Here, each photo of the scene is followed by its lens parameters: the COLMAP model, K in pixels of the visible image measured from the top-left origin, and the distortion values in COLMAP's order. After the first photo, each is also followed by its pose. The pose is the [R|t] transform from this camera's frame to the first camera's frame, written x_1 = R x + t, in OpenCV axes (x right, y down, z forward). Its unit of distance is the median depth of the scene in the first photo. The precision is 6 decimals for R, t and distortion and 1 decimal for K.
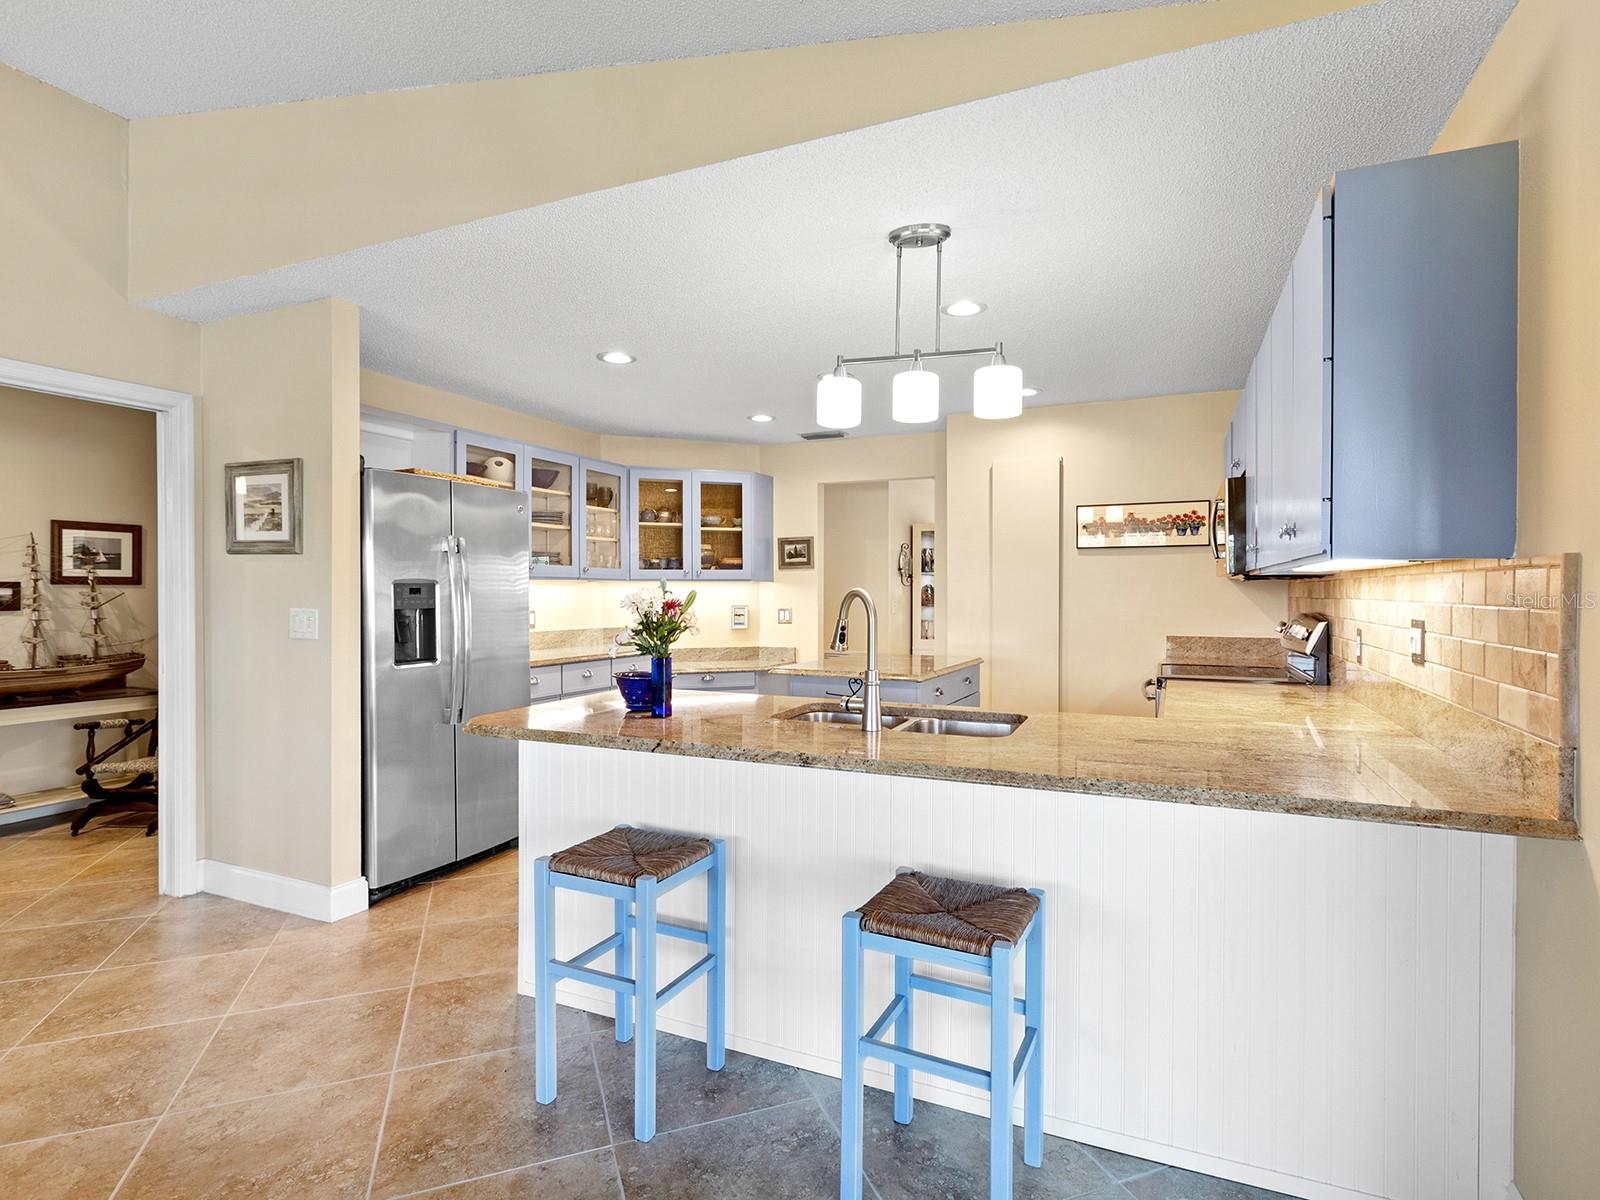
lens RADIAL K [[827.4, 0, 800.0], [0, 827.4, 600.0], [0, 0, 1]] dist [-0.000606, 0.001088]
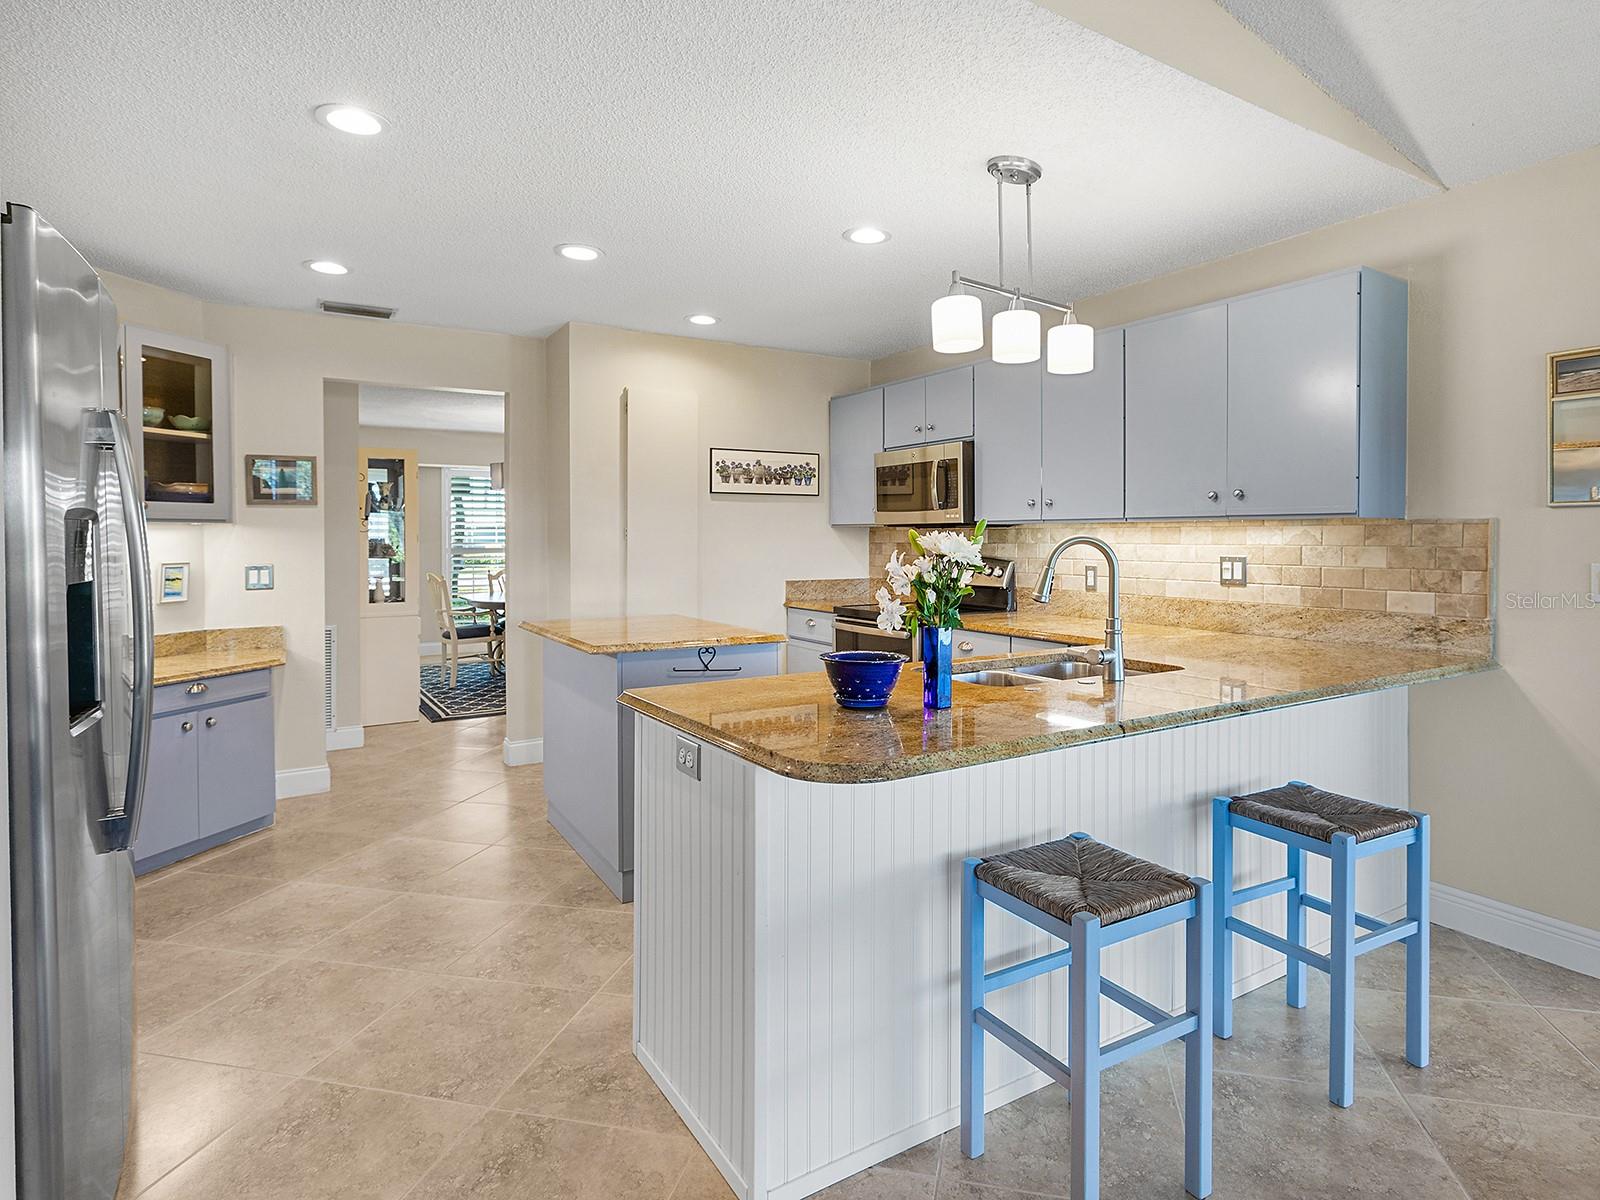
lens RADIAL K [[880.5, 0, 845.4], [0, 880.5, 545.5], [0, 0, 1]] dist [0.016941, -0.000603]
pose [[0.547607, -0.010143, 0.836674, -0.527655], [0.010529, 0.999931, 0.005231, -0.006681], [-0.836669, 0.005945, 0.547676, 0.386974]]
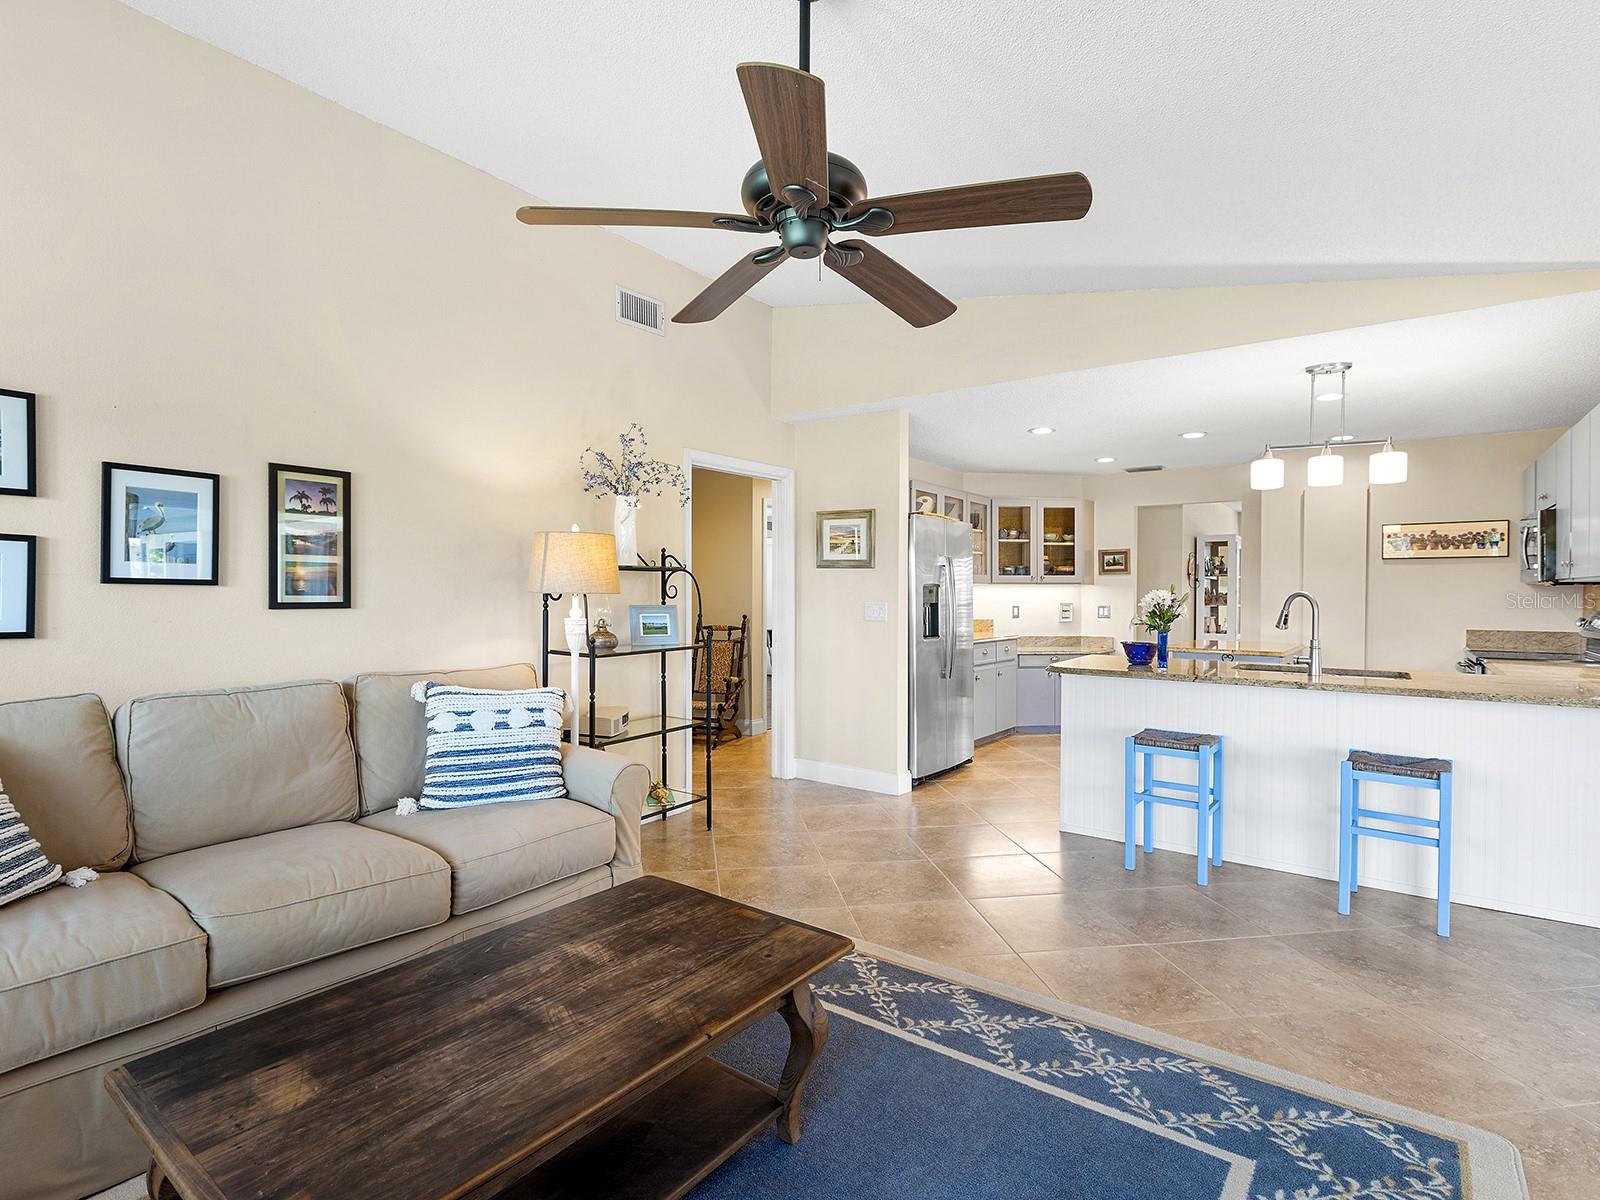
lens RADIAL K [[809.5, 0, 800.0], [0, 809.5, 600.0], [0, 0, 1]] dist [-0.002206, 0.000179]
pose [[0.978053, 0.005941, -0.208270, -0.330199], [-0.006031, 0.999982, 0.000204, 0.005494], [0.208268, 0.001056, 0.978071, -0.459219]]
